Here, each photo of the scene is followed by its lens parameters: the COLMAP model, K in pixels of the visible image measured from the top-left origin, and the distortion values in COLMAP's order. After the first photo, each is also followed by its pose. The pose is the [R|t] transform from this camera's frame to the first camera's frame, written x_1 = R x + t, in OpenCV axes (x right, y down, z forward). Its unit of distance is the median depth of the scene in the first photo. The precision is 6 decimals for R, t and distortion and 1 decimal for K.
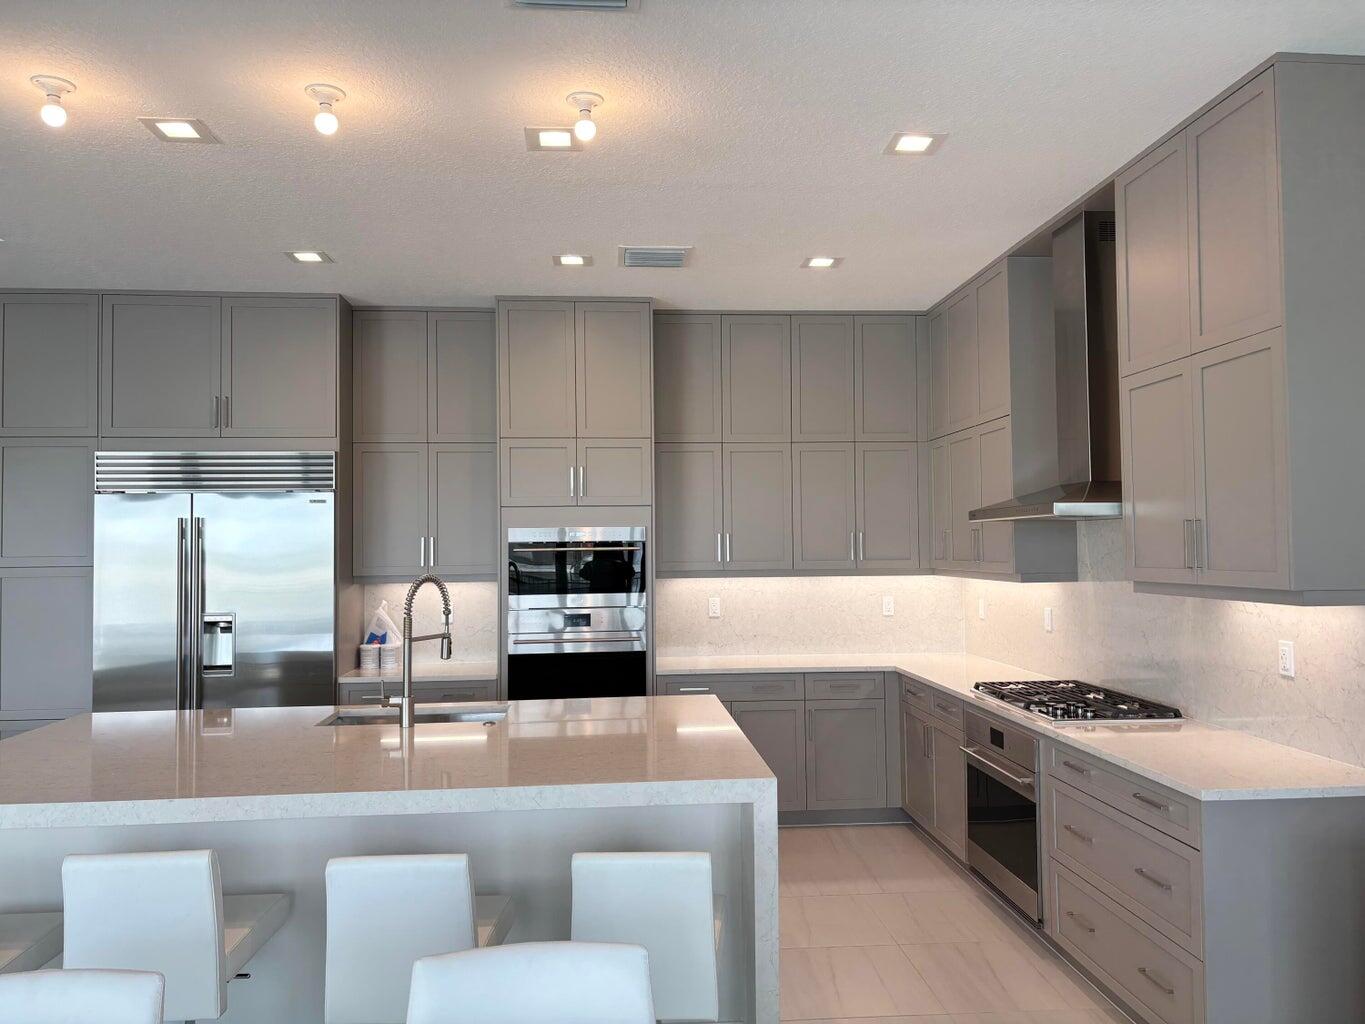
lens RADIAL K [[1030.3, 0, 700.5], [0, 1030.3, 509.7], [0, 0, 1]] dist [0.051765, -0.059118]
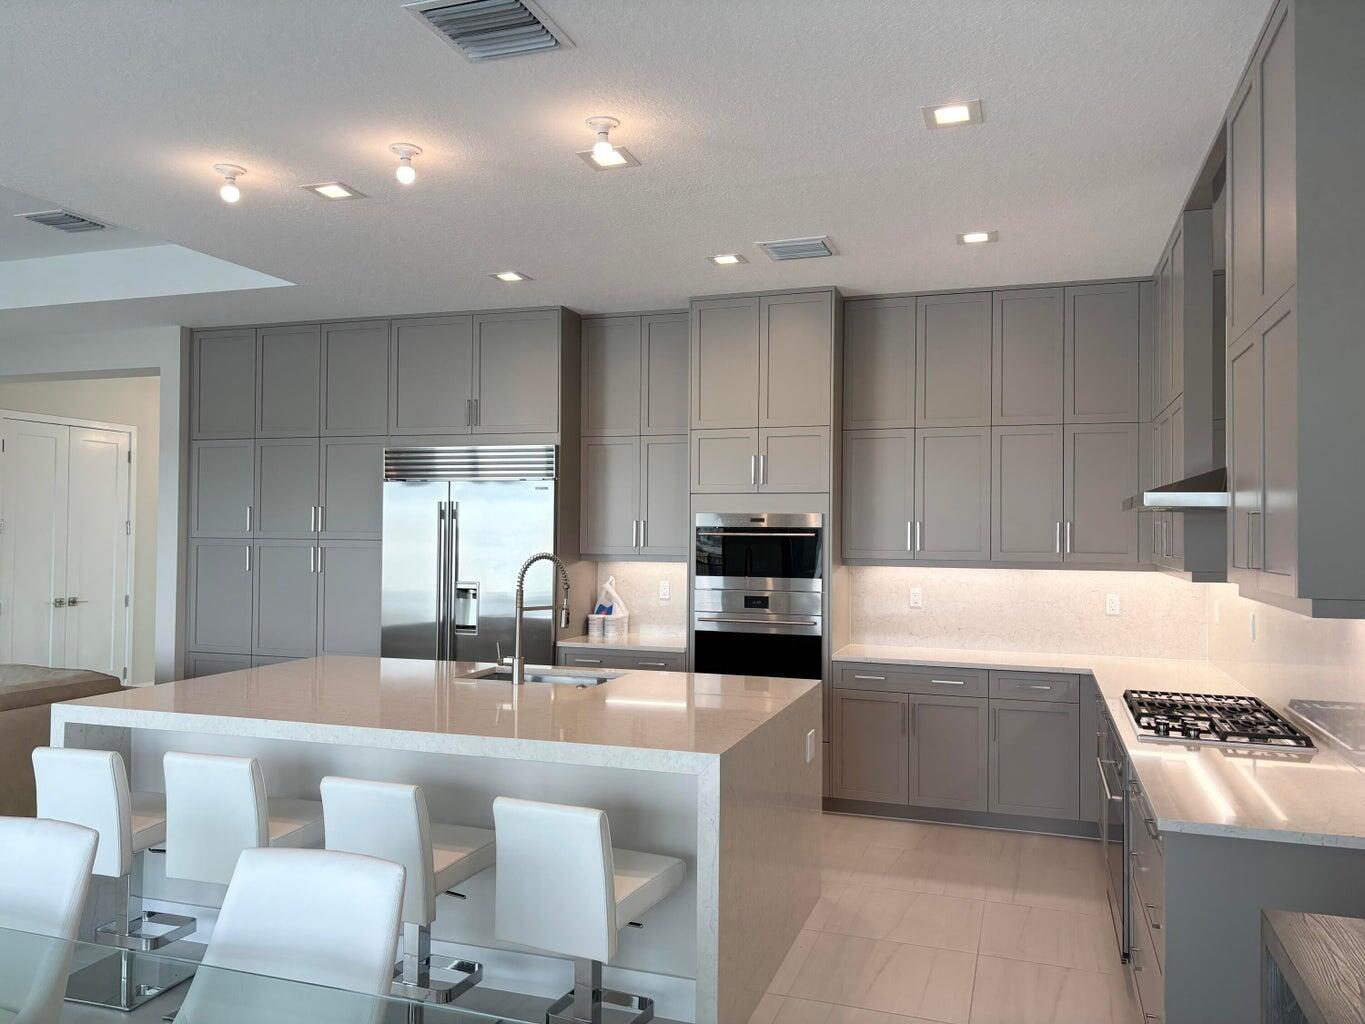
lens RADIAL K [[1030.3, 0, 691.3], [0, 1030.3, 510.0], [0, 0, 1]] dist [0.051765, -0.059118]
pose [[0.915927, 0.010473, -0.401209, 0.244449], [-0.004554, 0.999866, 0.015704, -0.002558], [0.401320, -0.012557, 0.915852, 0.017334]]
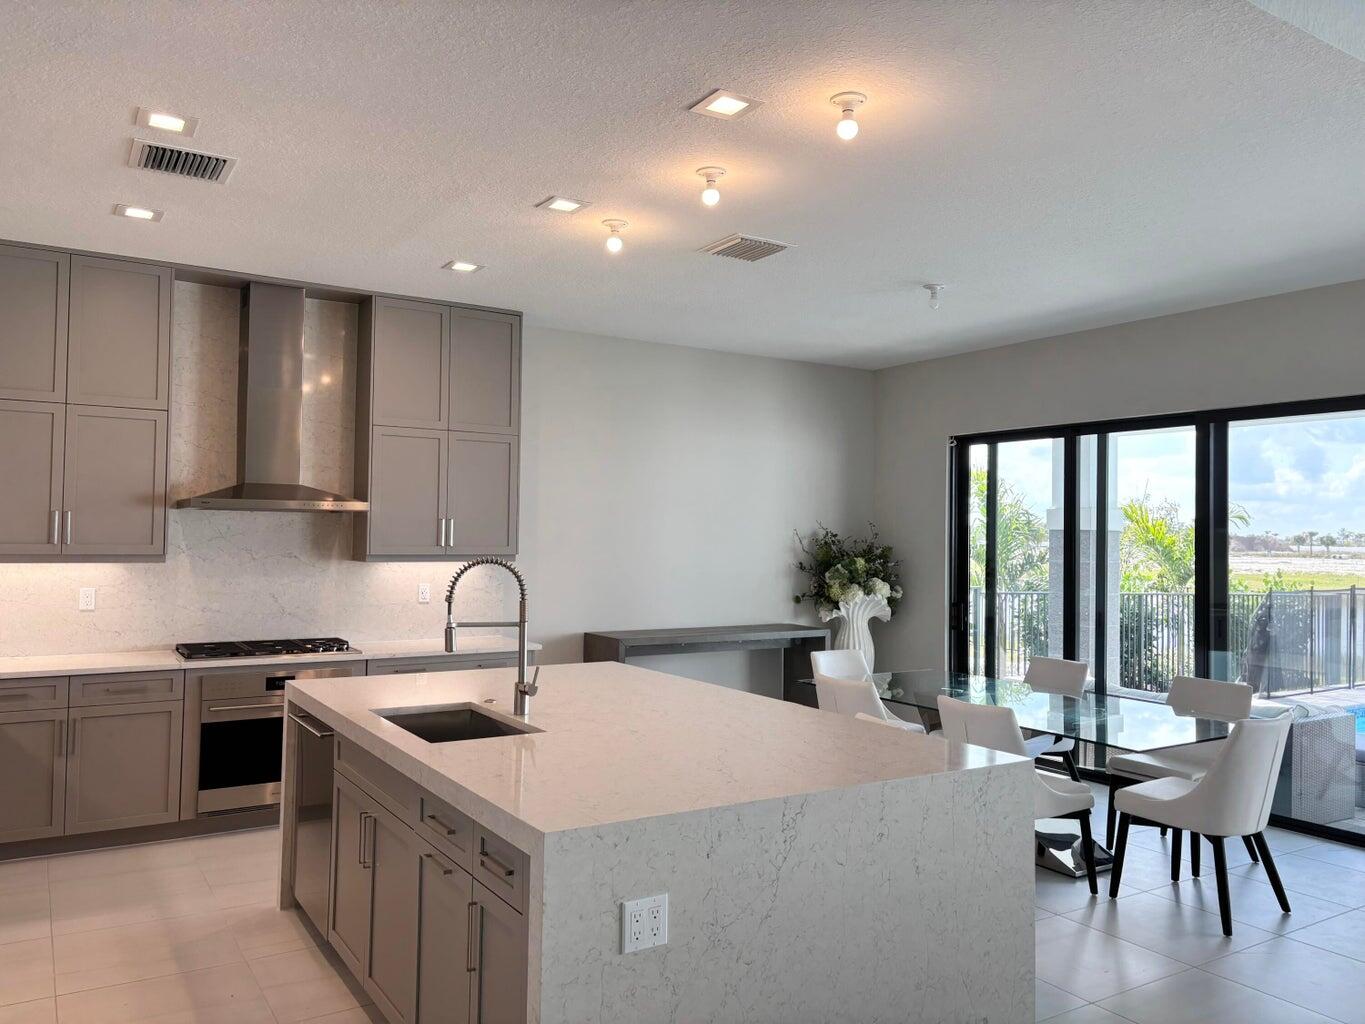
lens RADIAL K [[1030.3, 0, 674.0], [0, 1030.3, 505.8], [0, 0, 1]] dist [0.051765, -0.059118]
pose [[-0.445032, 0.031715, 0.894953, -0.834322], [-0.036851, 0.997878, -0.053688, 0.044066], [-0.894756, -0.056873, -0.442919, 0.908262]]
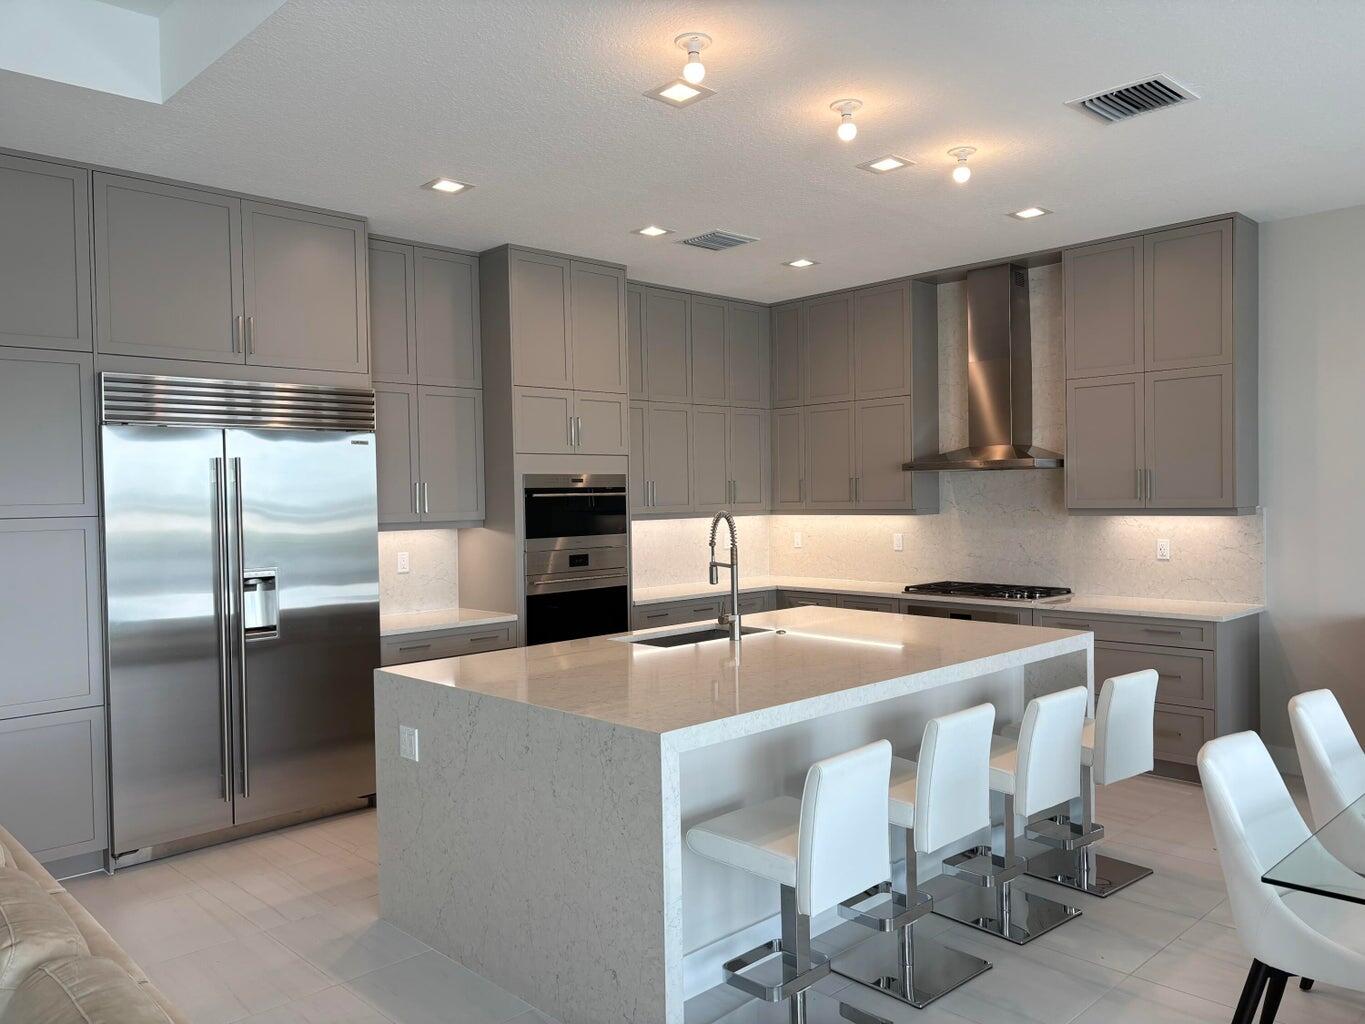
lens RADIAL K [[1030.3, 0, 700.8], [0, 1030.3, 511.2], [0, 0, 1]] dist [0.051765, -0.059118]
pose [[0.776222, -0.012933, 0.630327, -0.716947], [-0.011188, 0.999350, 0.034282, 0.017969], [-0.630360, -0.033663, 0.775573, 0.091016]]
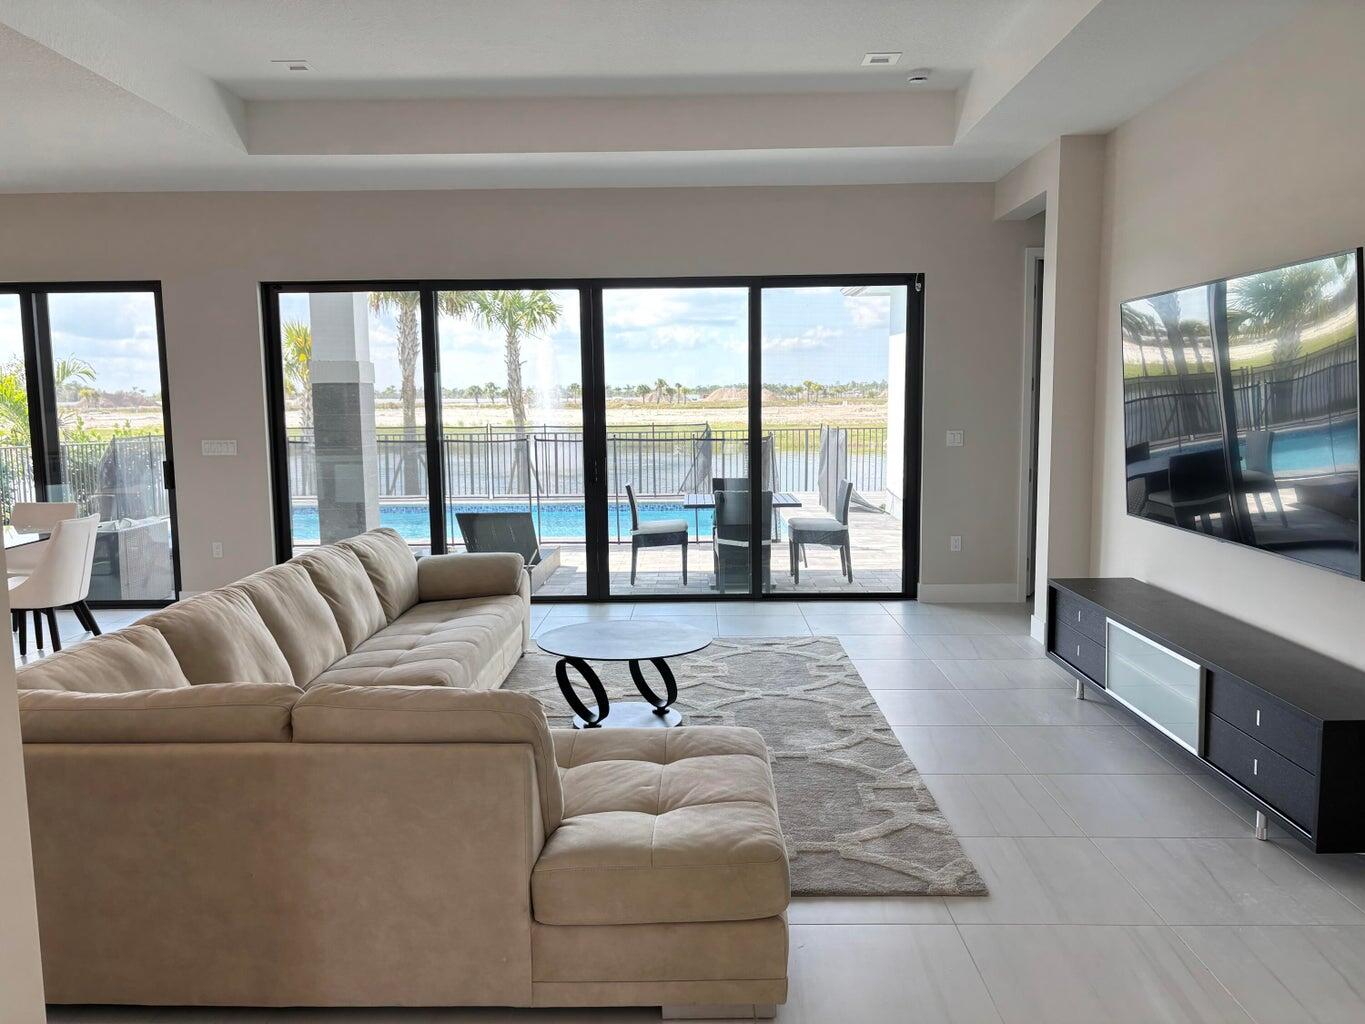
lens RADIAL K [[1030.3, 0, 674.4], [0, 1030.3, 512.7], [0, 0, 1]] dist [0.051765, -0.059118]
pose [[-0.992831, 0.012127, 0.118911, -1.071459], [0.021879, 0.996470, 0.081052, 0.065202], [-0.117509, 0.083073, -0.989591, 1.155587]]
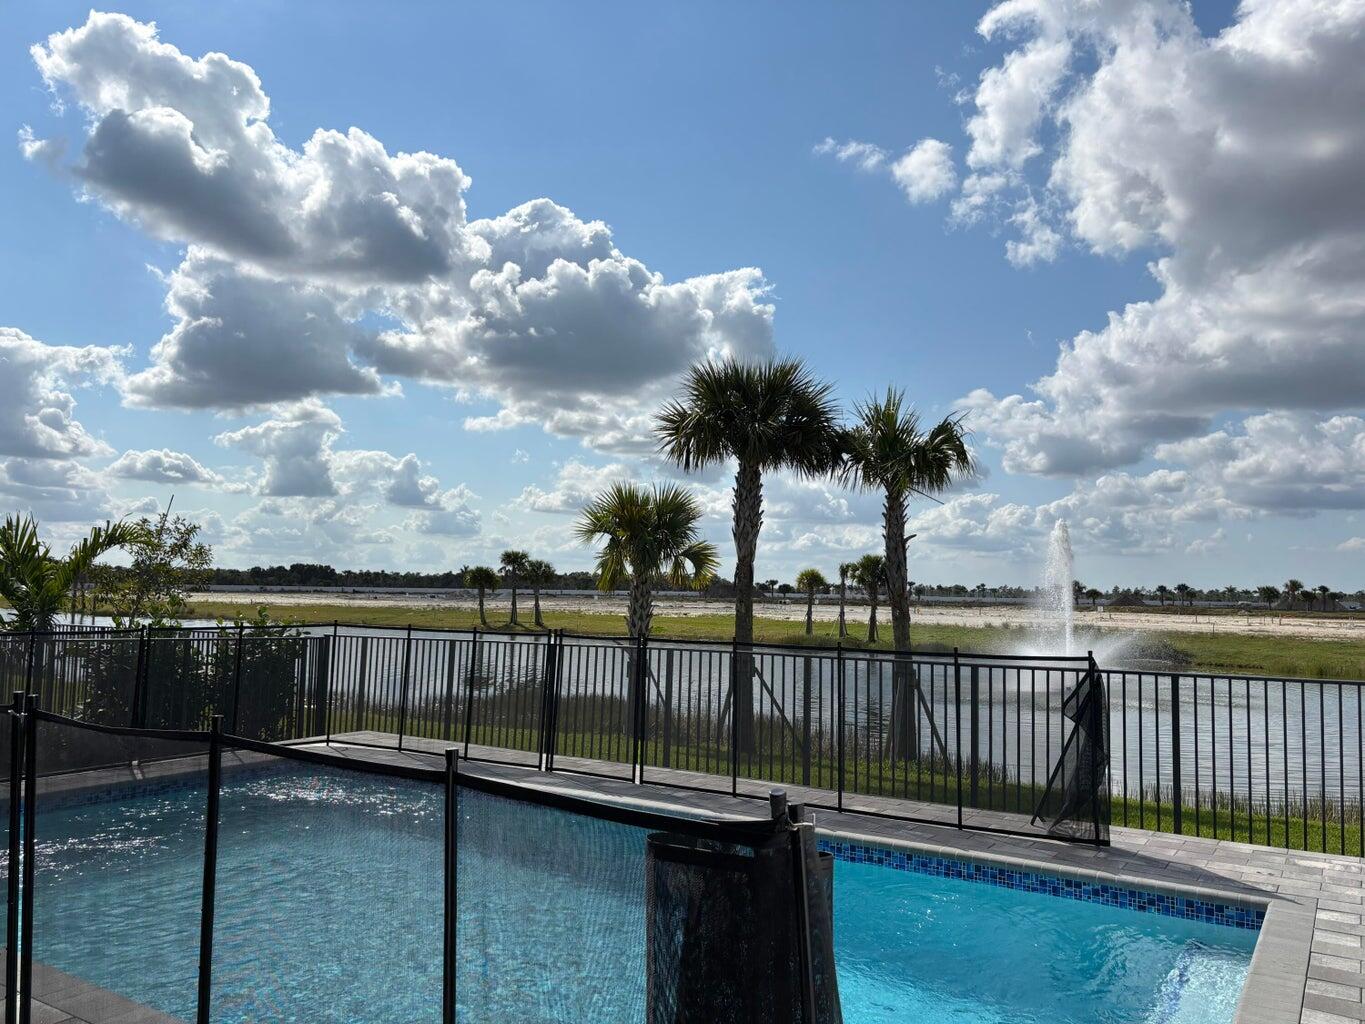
lens RADIAL K [[1030.3, 0, 676.9], [0, 1030.3, 519.9], [0, 0, 1]] dist [0.051765, -0.059118]
pose [[-0.779704, 0.047596, 0.624337, -1.203257], [-0.021822, 0.994435, -0.103063, 0.026433], [-0.625768, -0.093982, -0.774327, -0.674112]]
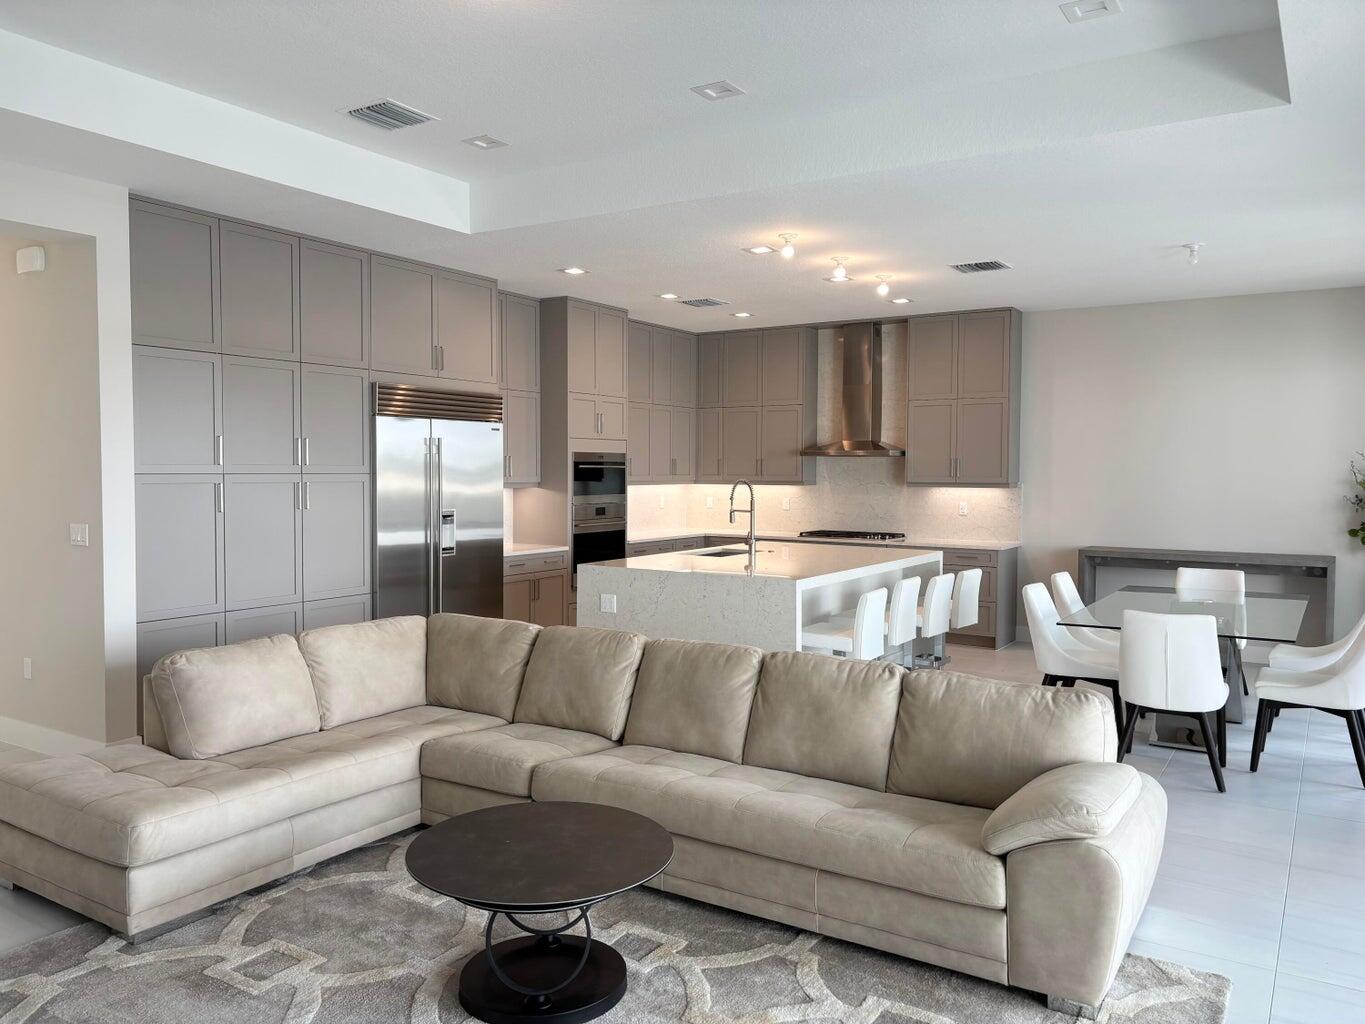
lens RADIAL K [[1030.3, 0, 681.6], [0, 1030.3, 507.1], [0, 0, 1]] dist [0.051765, -0.059118]
pose [[0.612610, -0.015224, 0.790239, -1.327223], [-0.036830, 0.998179, 0.047781, 0.021015], [-0.789527, -0.058376, 0.610934, -0.063532]]
